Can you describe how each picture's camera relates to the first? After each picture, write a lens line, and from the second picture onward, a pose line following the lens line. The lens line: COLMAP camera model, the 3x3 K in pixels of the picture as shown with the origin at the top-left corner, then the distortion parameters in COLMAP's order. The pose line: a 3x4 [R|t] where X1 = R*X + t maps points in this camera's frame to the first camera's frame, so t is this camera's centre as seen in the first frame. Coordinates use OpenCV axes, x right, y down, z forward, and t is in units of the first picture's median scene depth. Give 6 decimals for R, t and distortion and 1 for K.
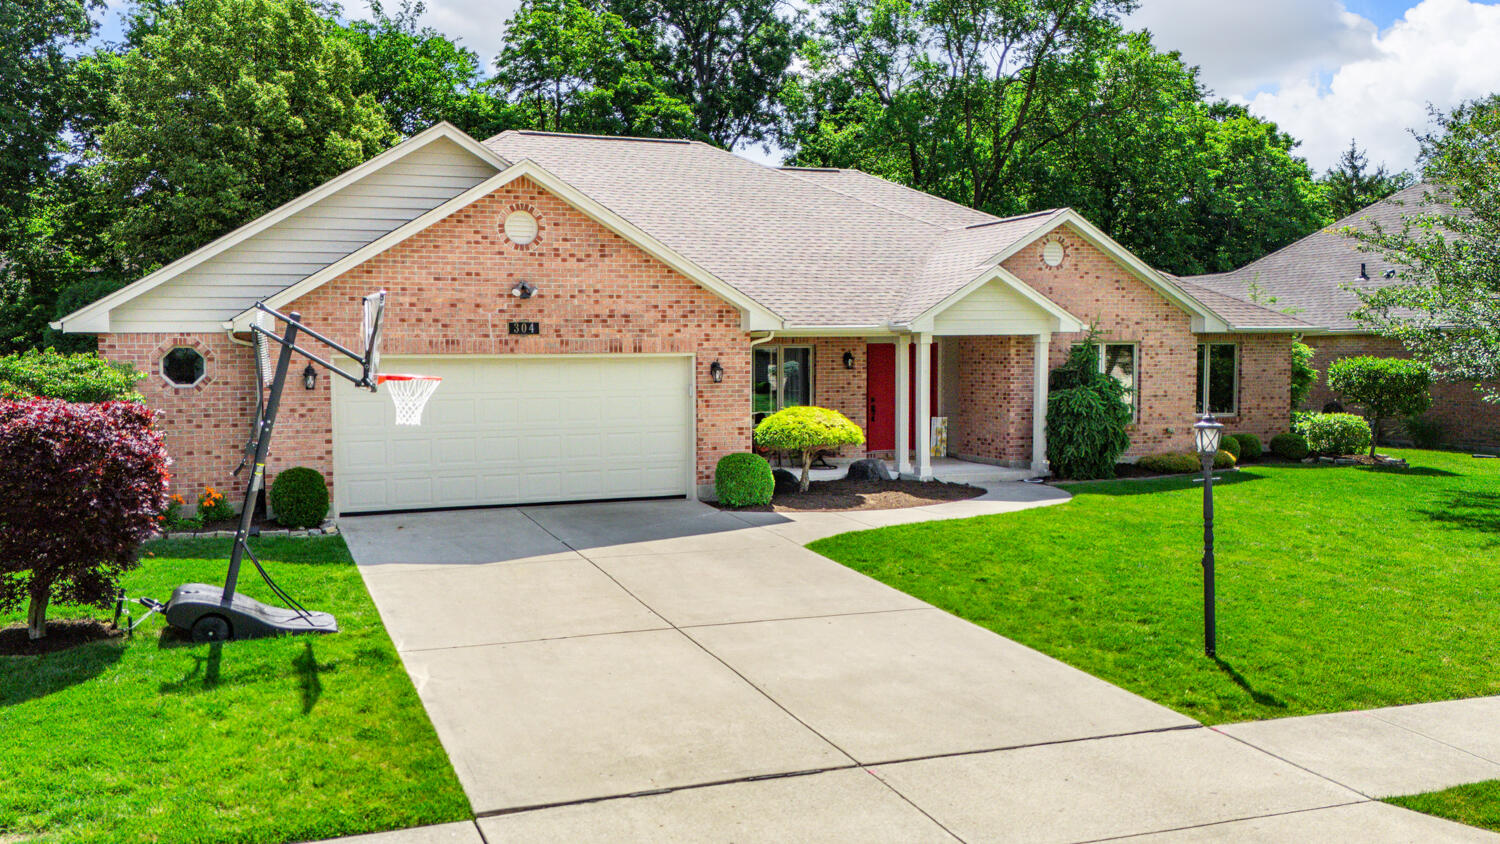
lens RADIAL K [[1186.6, 0, 631.7], [0, 1186.6, 417.2], [0, 0, 1]] dist [0.049831, -0.009135]
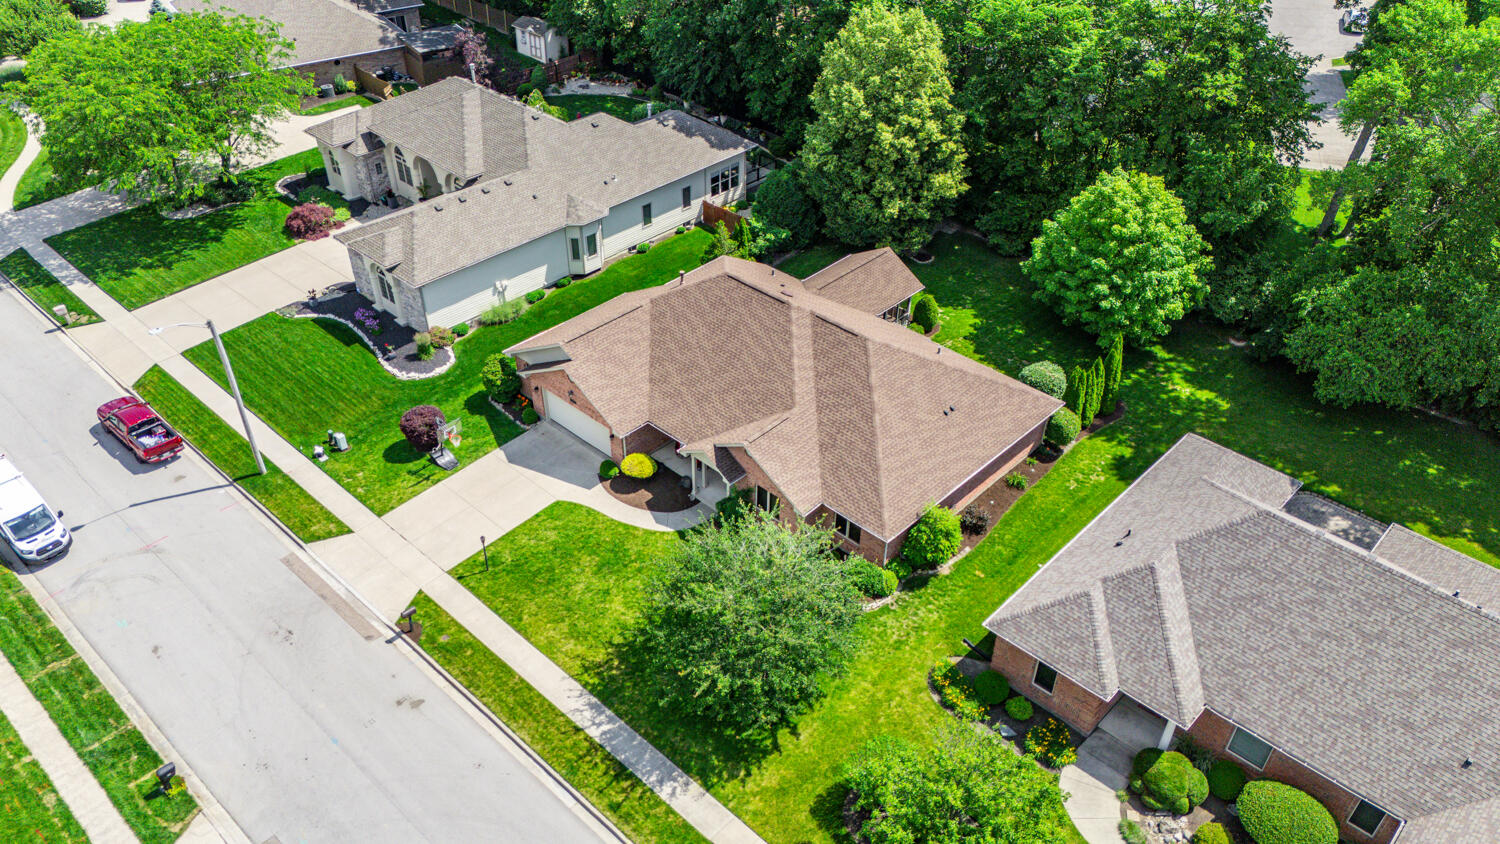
lens RADIAL K [[1121.9, 0, 756.8], [0, 1121.9, 423.6], [0, 0, 1]] dist [0.036611, -0.005220]
pose [[0.492010, 0.536202, -0.685867, 2.467033], [-0.076602, 0.811427, 0.579412, -1.971050], [0.867213, -0.232538, 0.440305, -0.002696]]
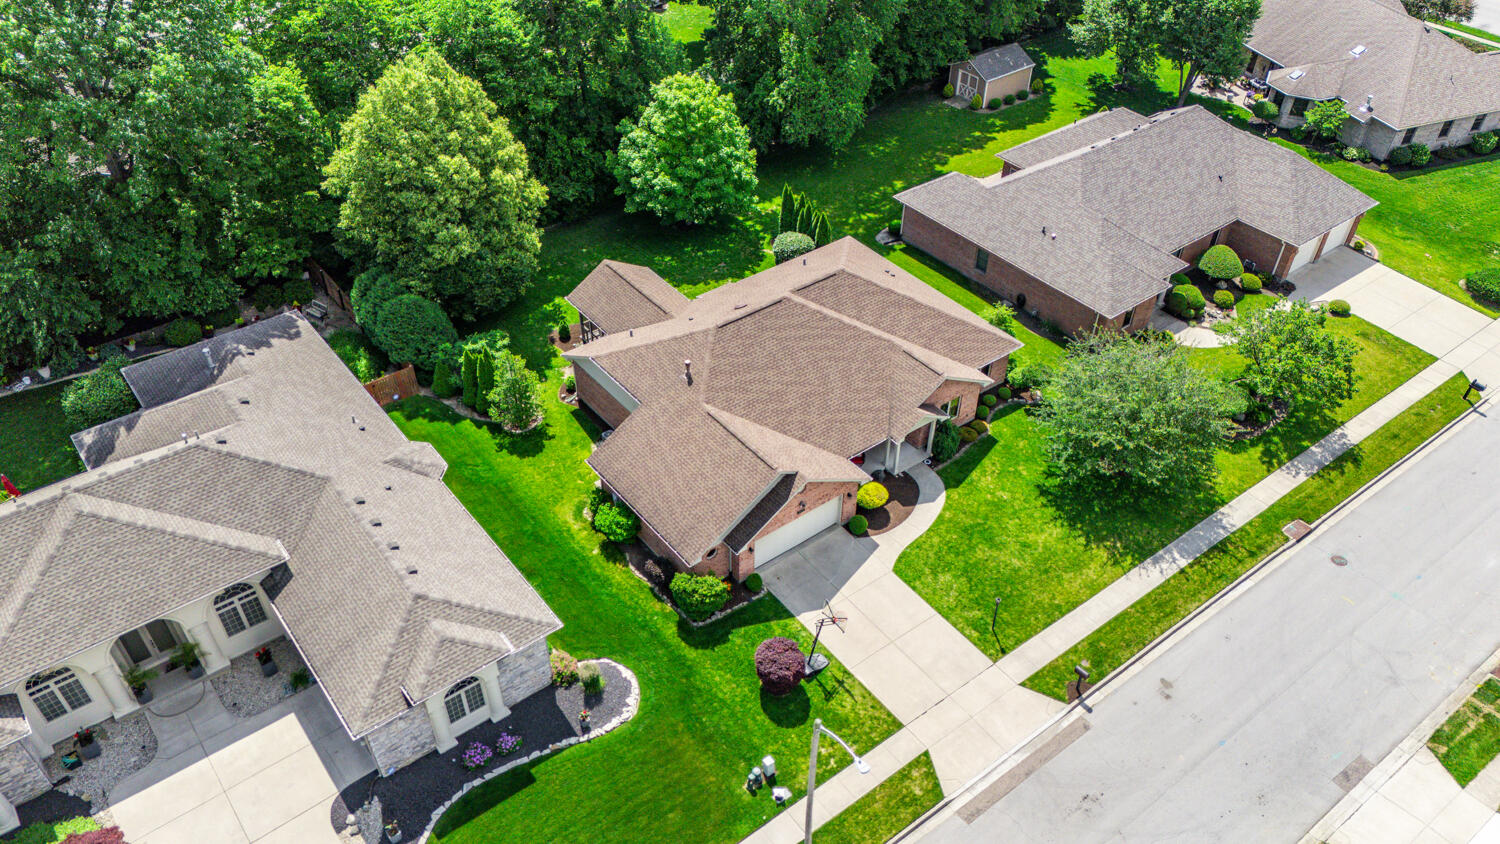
lens RADIAL K [[1146.8, 0, 740.4], [0, 1146.8, 422.7], [0, 0, 1]] dist [0.035252, -0.011608]
pose [[0.944014, -0.209117, 0.255161, -0.974763], [0.020144, 0.808534, 0.588105, -2.071219], [-0.329289, -0.550039, 0.767480, -1.171974]]
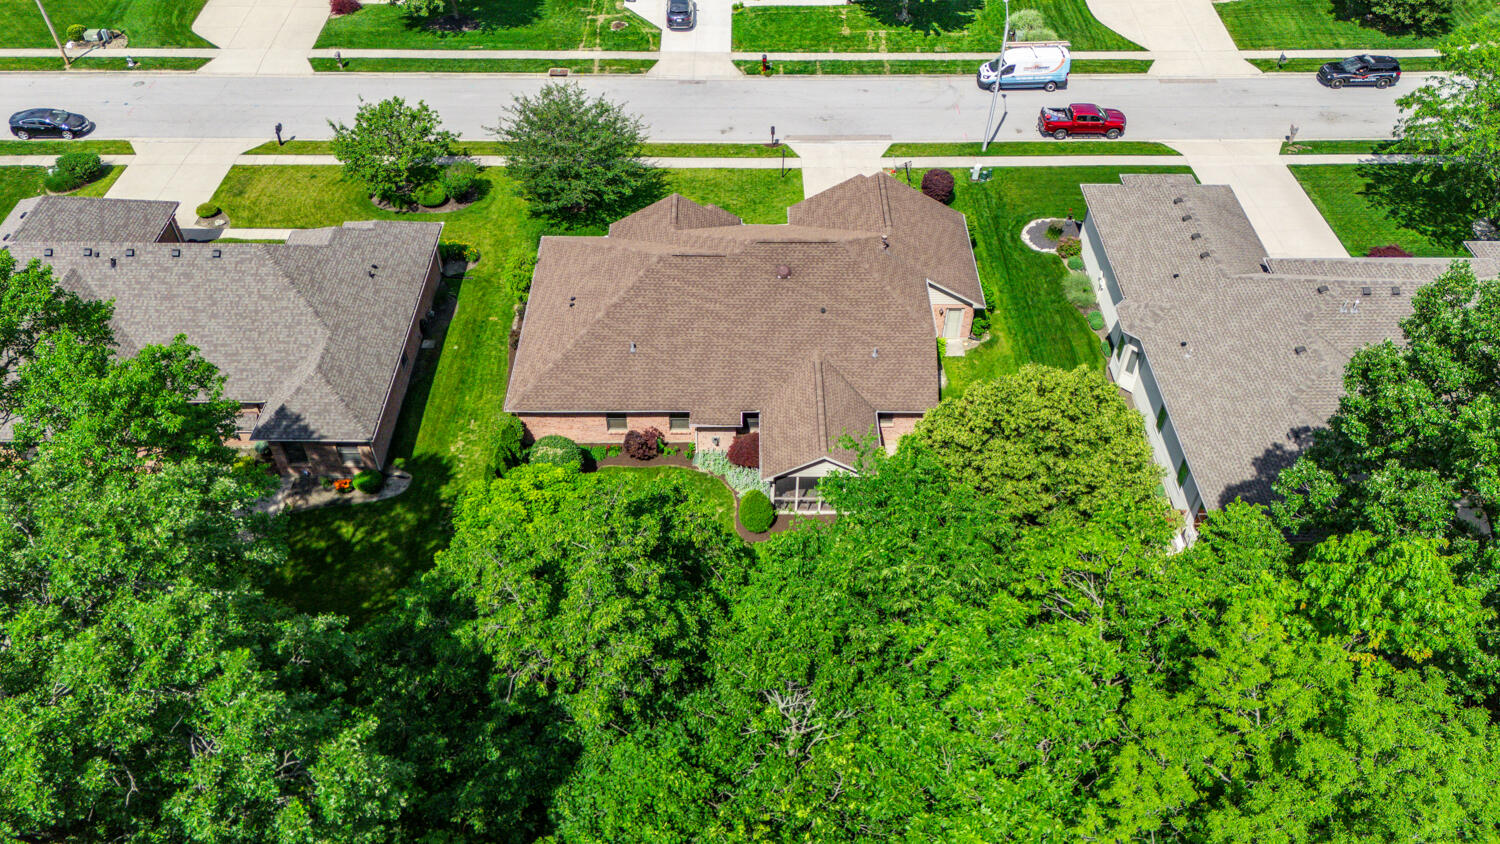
lens RADIAL K [[1257.6, 0, 750.0], [0, 1257.6, 422.0], [0, 0, 1]] dist [0.107483, -0.136866]
pose [[-0.956038, -0.201948, 0.212623, -0.799403], [0.009510, 0.703341, 0.710789, -2.626315], [-0.293088, 0.681563, -0.670501, 4.470320]]
